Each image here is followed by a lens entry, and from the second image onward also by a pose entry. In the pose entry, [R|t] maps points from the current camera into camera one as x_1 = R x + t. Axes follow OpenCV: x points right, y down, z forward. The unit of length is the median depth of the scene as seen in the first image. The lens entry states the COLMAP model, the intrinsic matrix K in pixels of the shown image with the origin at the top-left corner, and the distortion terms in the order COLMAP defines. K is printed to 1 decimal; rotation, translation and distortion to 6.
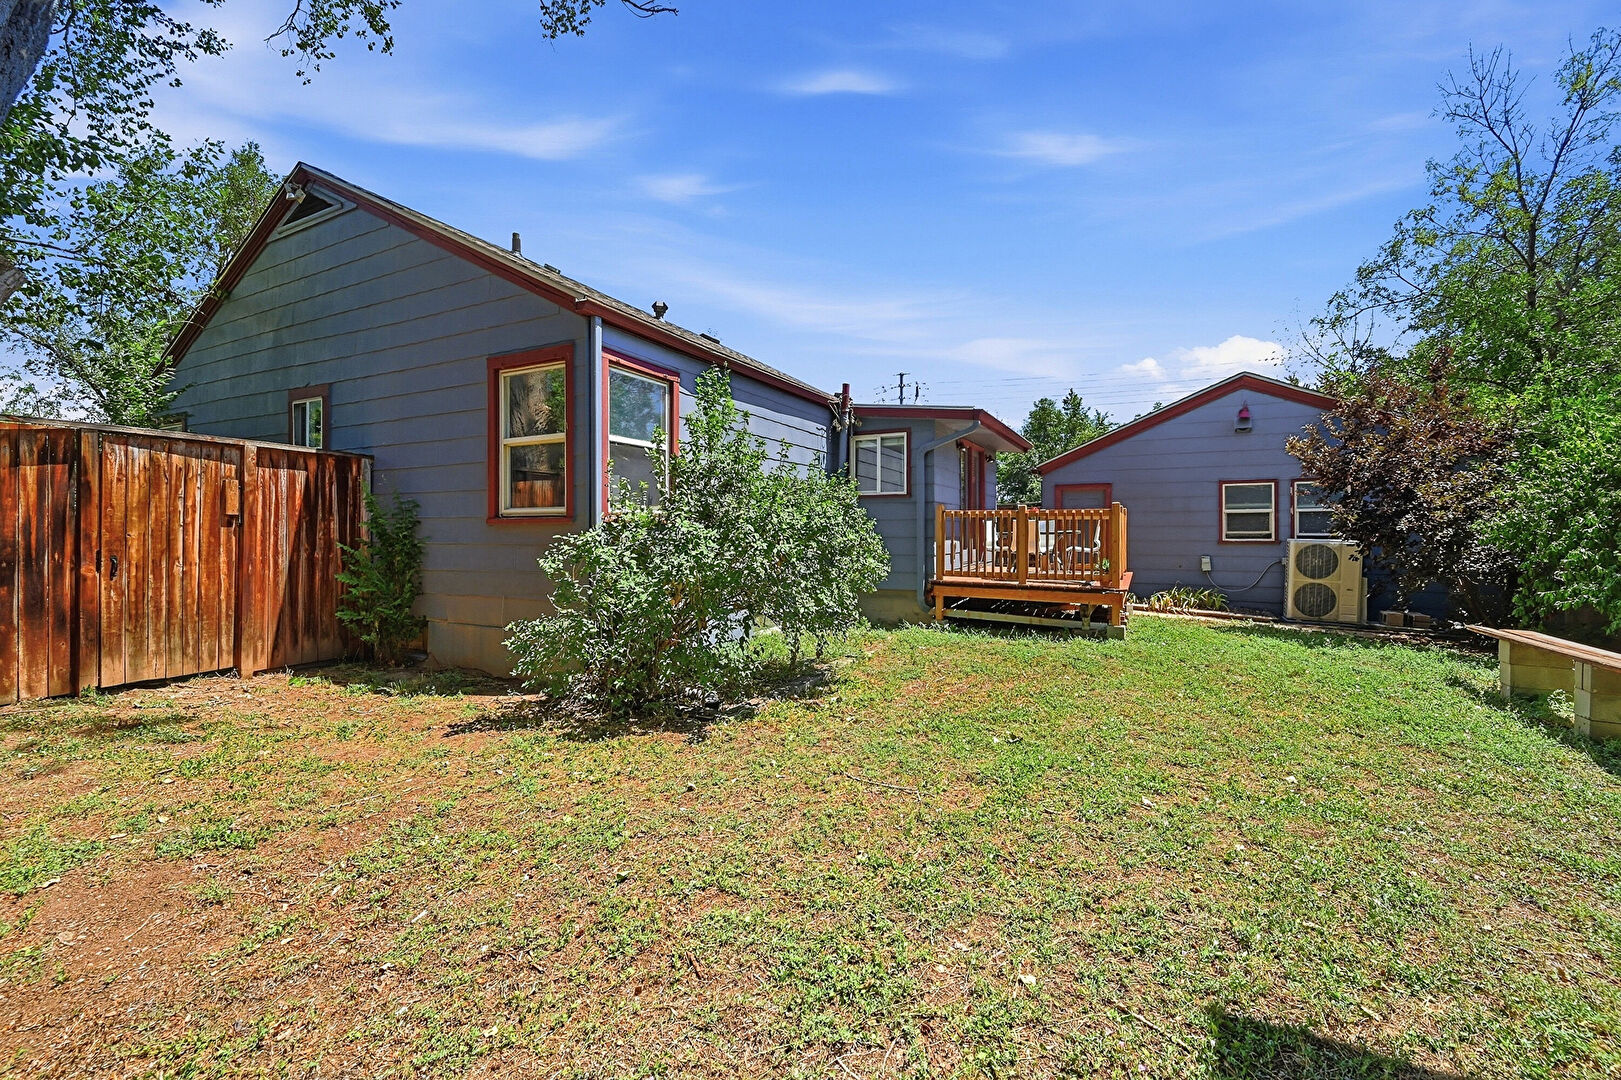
lens RADIAL K [[648.6, 0, 802.9], [0, 648.6, 538.0], [0, 0, 1]] dist [-0.005212, -0.001196]
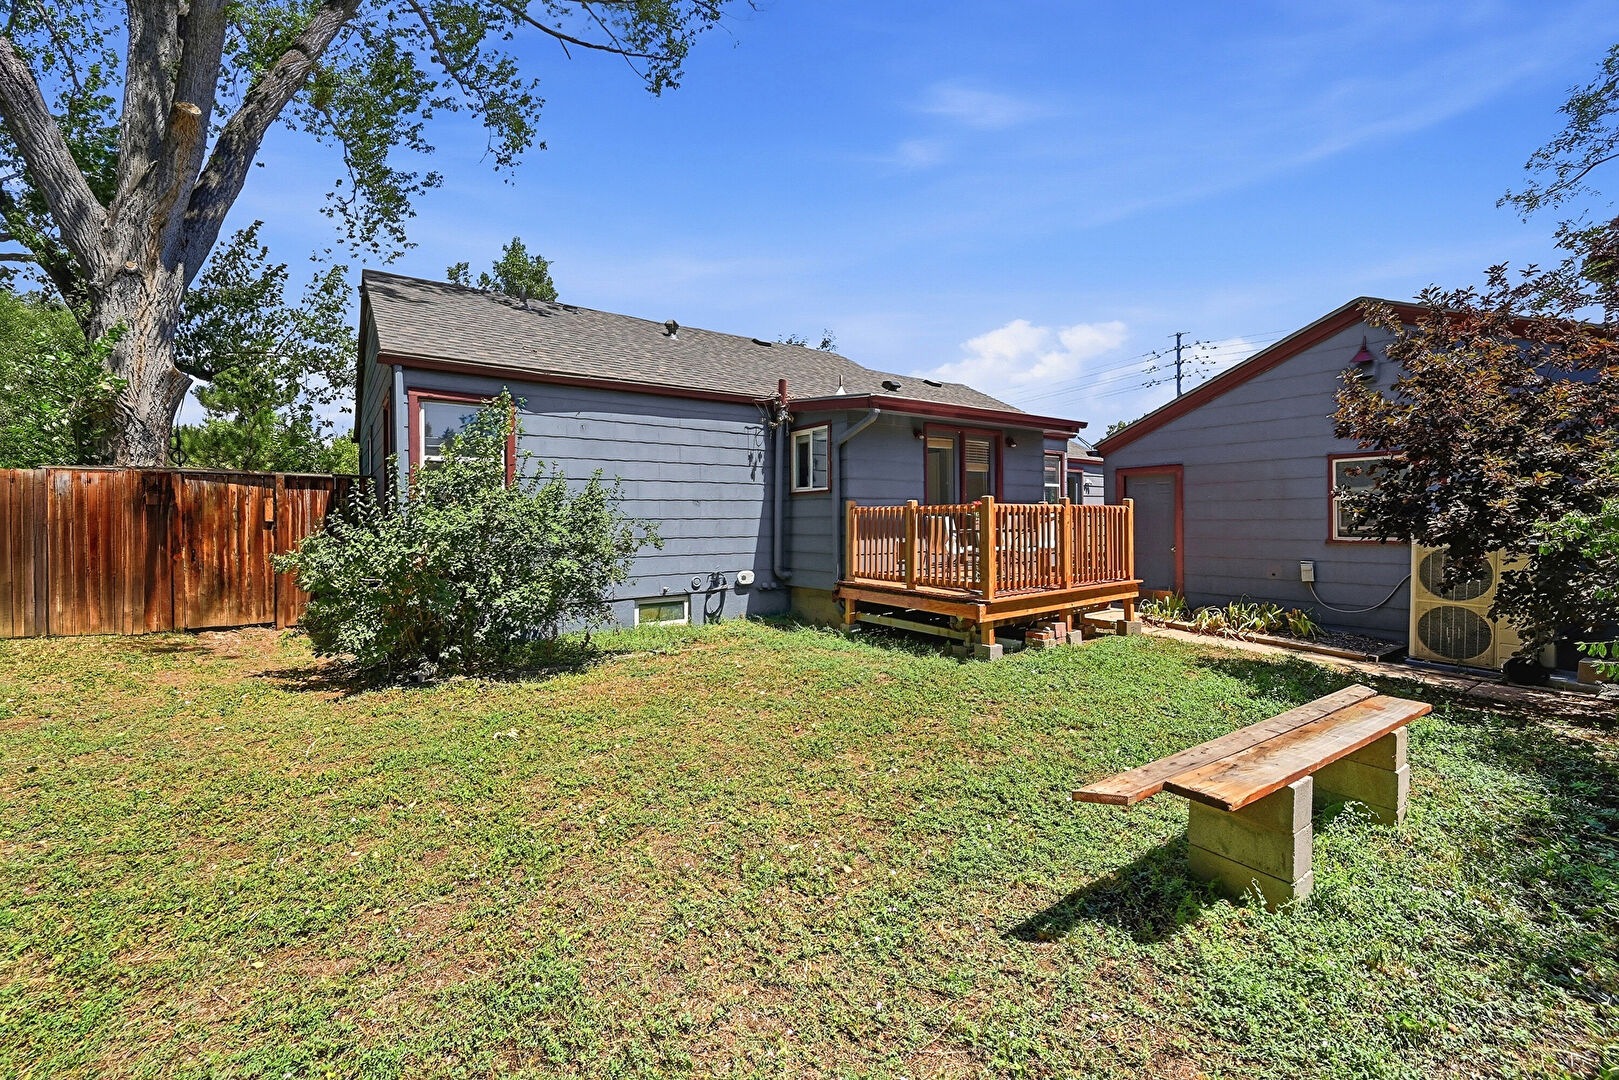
lens RADIAL K [[647.8, 0, 804.5], [0, 647.8, 527.8], [0, 0, 1]] dist [-0.005212, -0.001196]
pose [[0.891206, -0.000609, -0.453598, 0.562181], [0.001045, 0.999999, 0.000710, -0.012766], [0.453597, -0.001107, 0.891206, 0.137649]]
